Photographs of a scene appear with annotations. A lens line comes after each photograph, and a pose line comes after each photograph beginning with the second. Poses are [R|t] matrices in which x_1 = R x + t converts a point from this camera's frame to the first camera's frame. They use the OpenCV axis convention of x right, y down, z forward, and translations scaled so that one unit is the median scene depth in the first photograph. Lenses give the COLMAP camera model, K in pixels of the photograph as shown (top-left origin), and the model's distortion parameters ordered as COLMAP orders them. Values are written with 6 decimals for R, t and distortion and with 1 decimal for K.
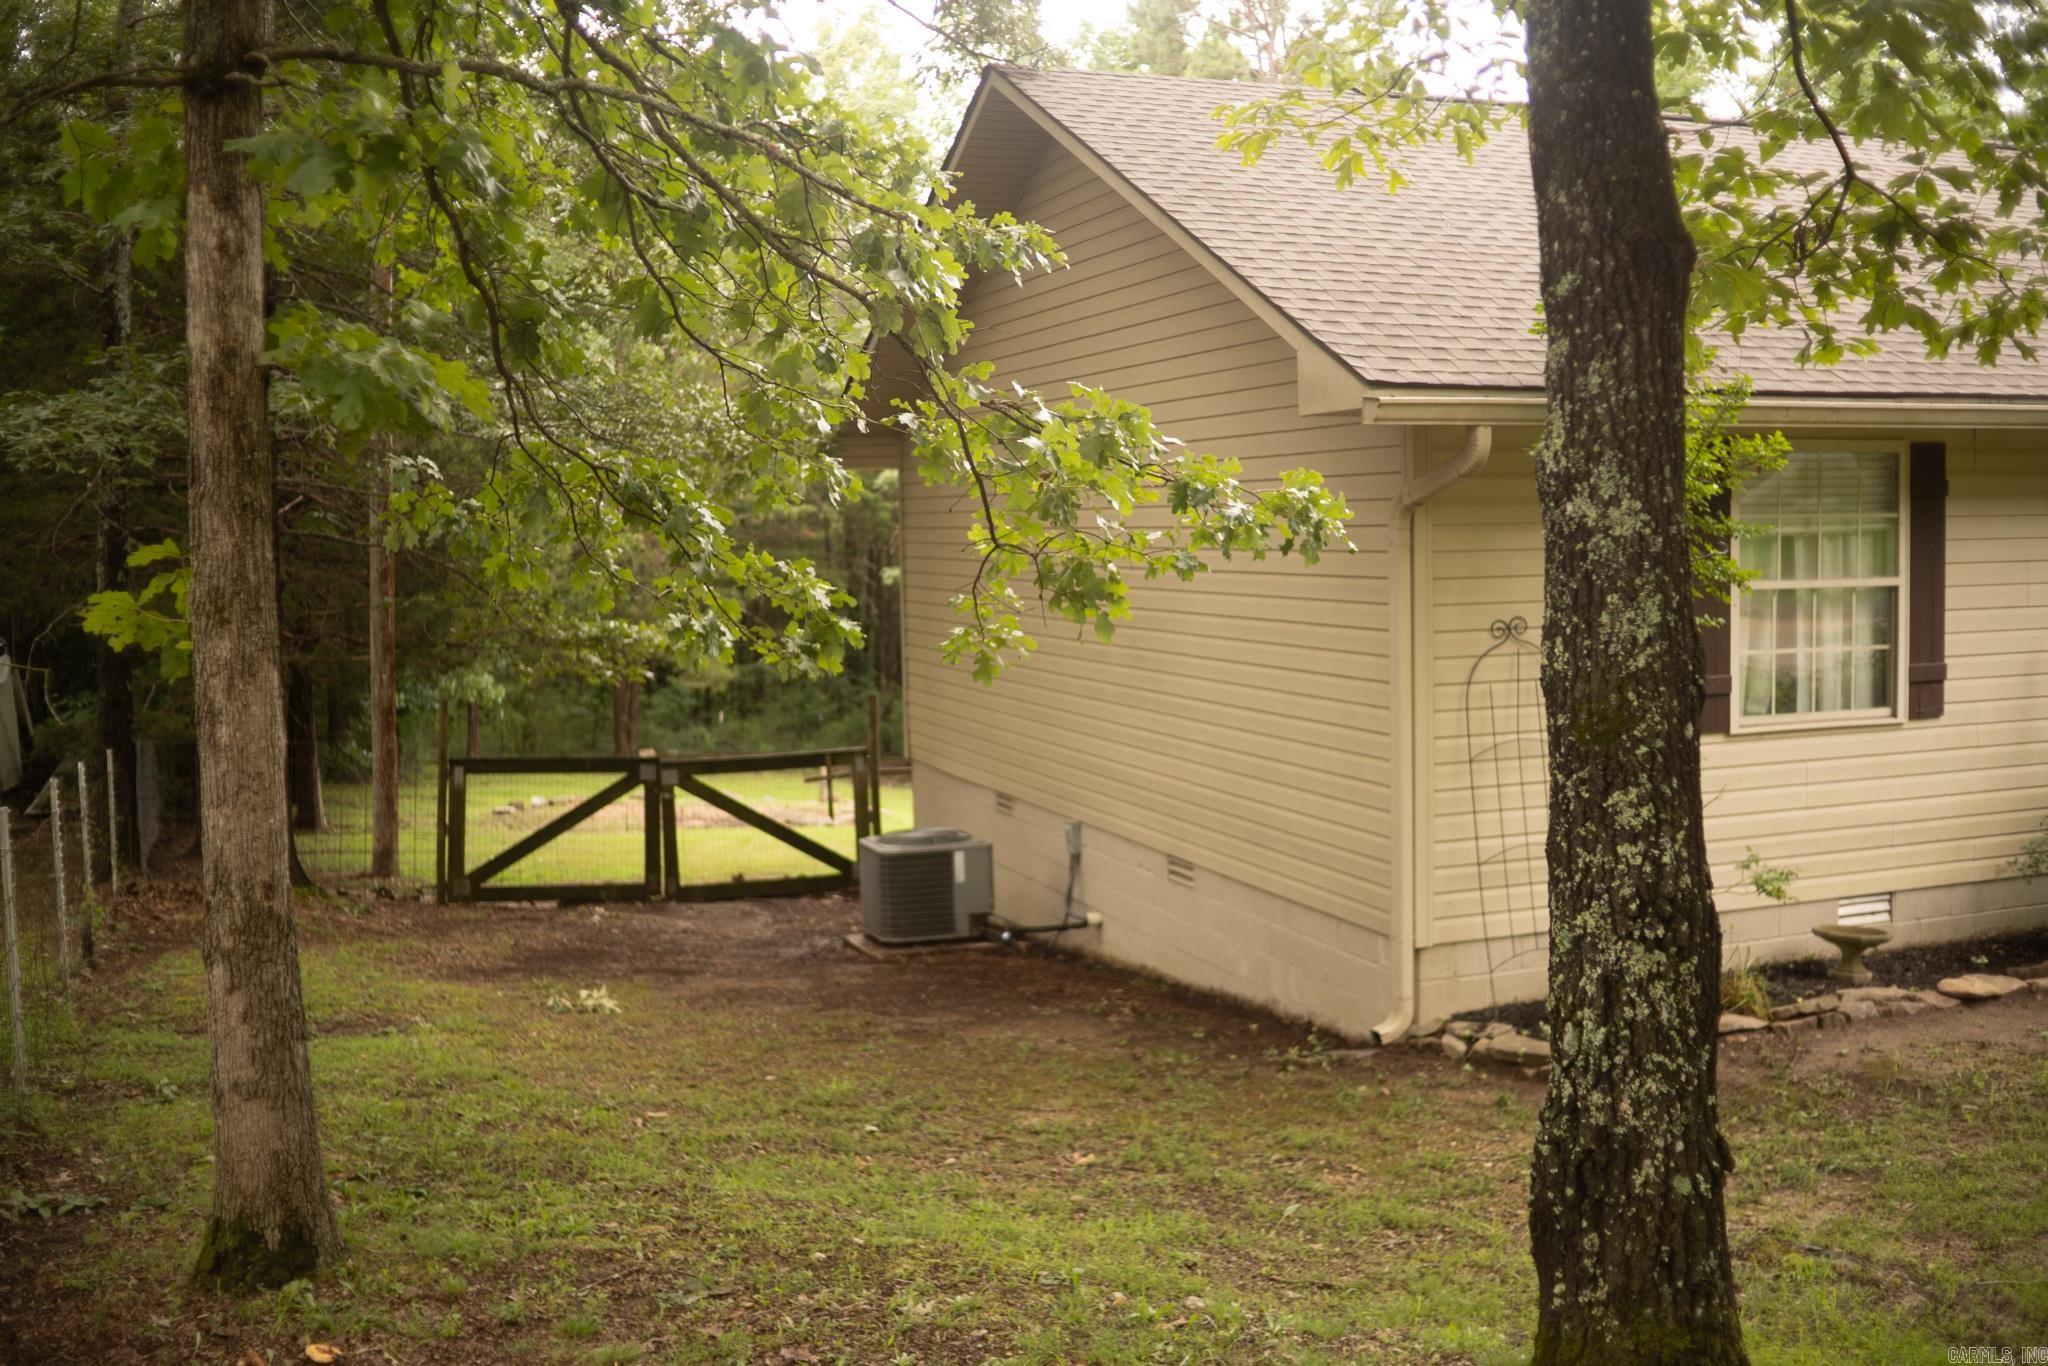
lens RADIAL K [[1990.5, 0, 998.8], [0, 1990.5, 674.9], [0, 0, 1]] dist [-0.167344, 0.134060]
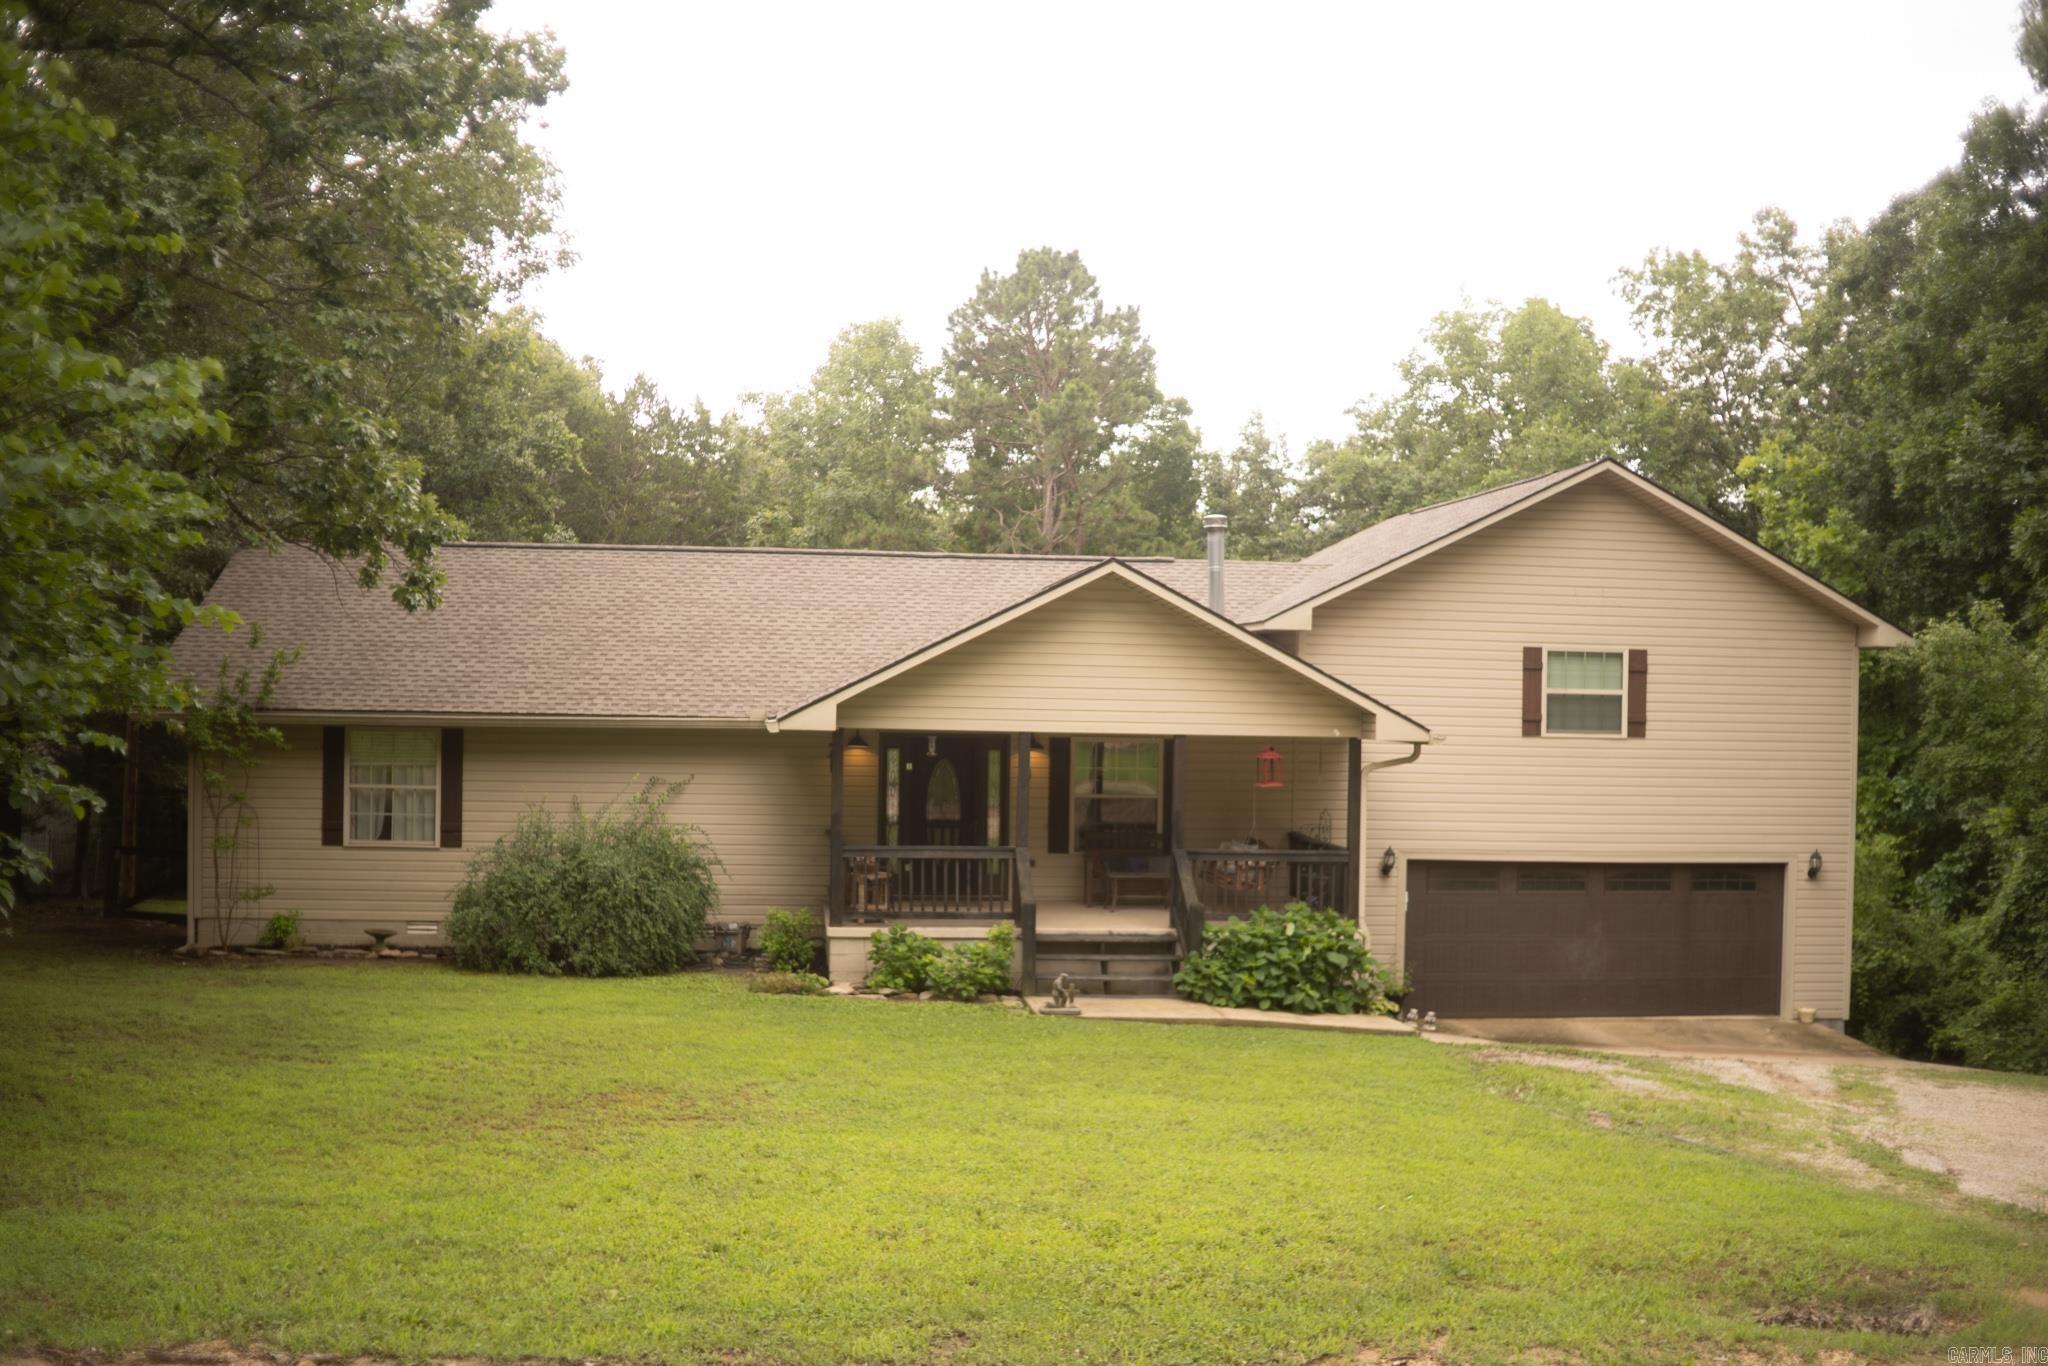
lens RADIAL K [[1997.4, 0, 1024.0], [0, 1997.4, 683.0], [0, 0, 1]] dist [-0.173534, 0.143967]
pose [[0.977996, 0.036227, -0.205452, 1.636417], [-0.054043, 0.995184, -0.081777, -0.017524], [0.201500, 0.091081, 0.975245, -1.188960]]
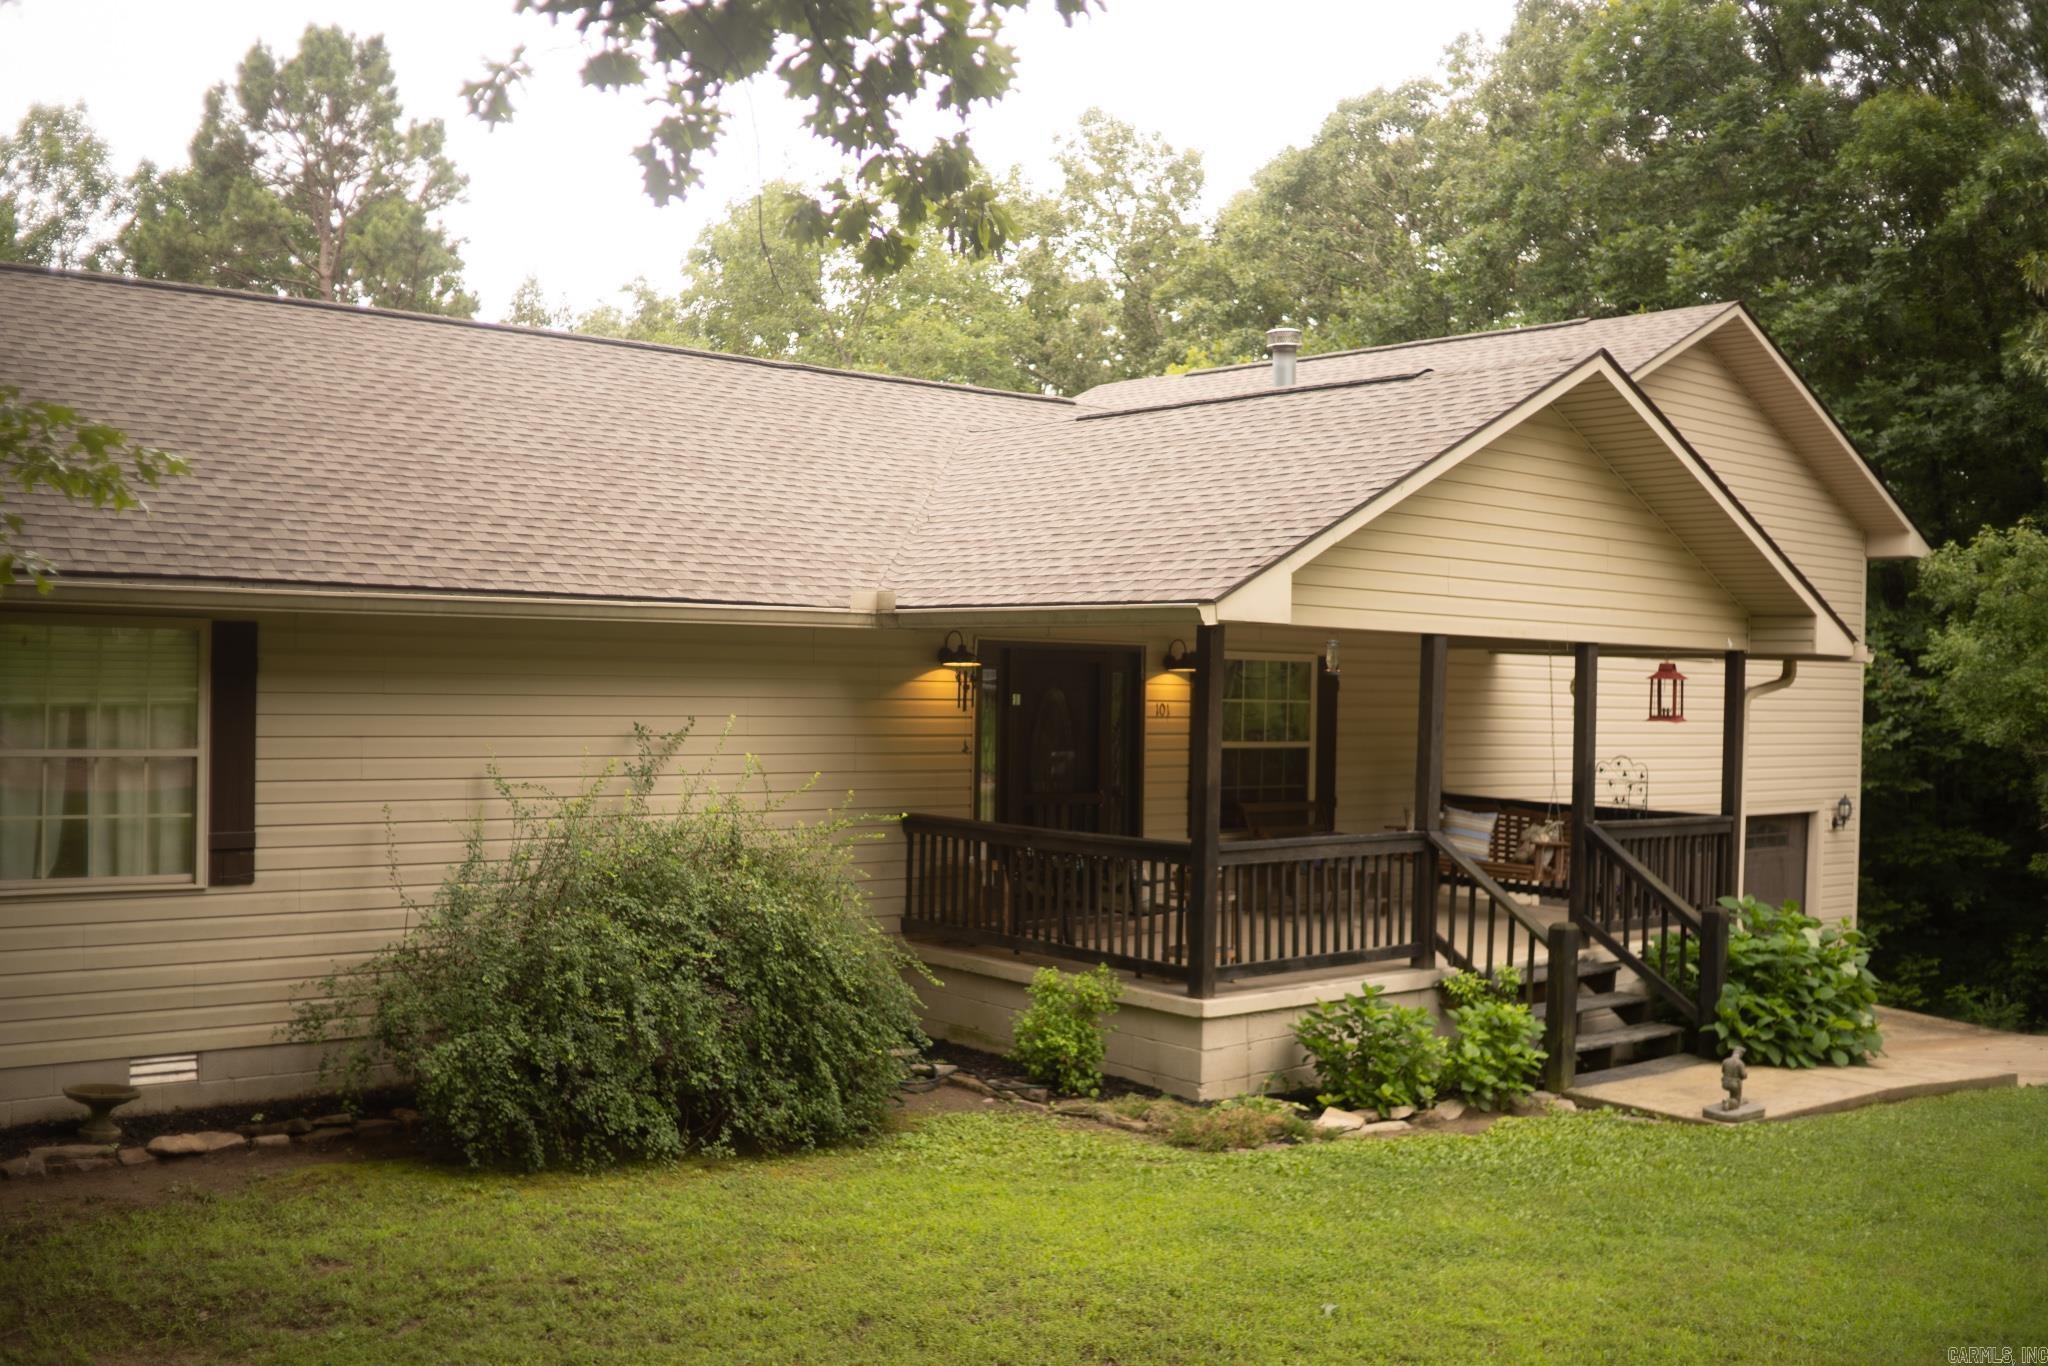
lens RADIAL K [[1990.5, 0, 998.8], [0, 1990.5, 674.9], [0, 0, 1]] dist [-0.167344, 0.134060]
pose [[0.933145, 0.041702, 0.357073, 0.489332], [-0.013616, 0.996636, -0.080812, -0.011290], [-0.359242, 0.070548, 0.930574, -0.136235]]
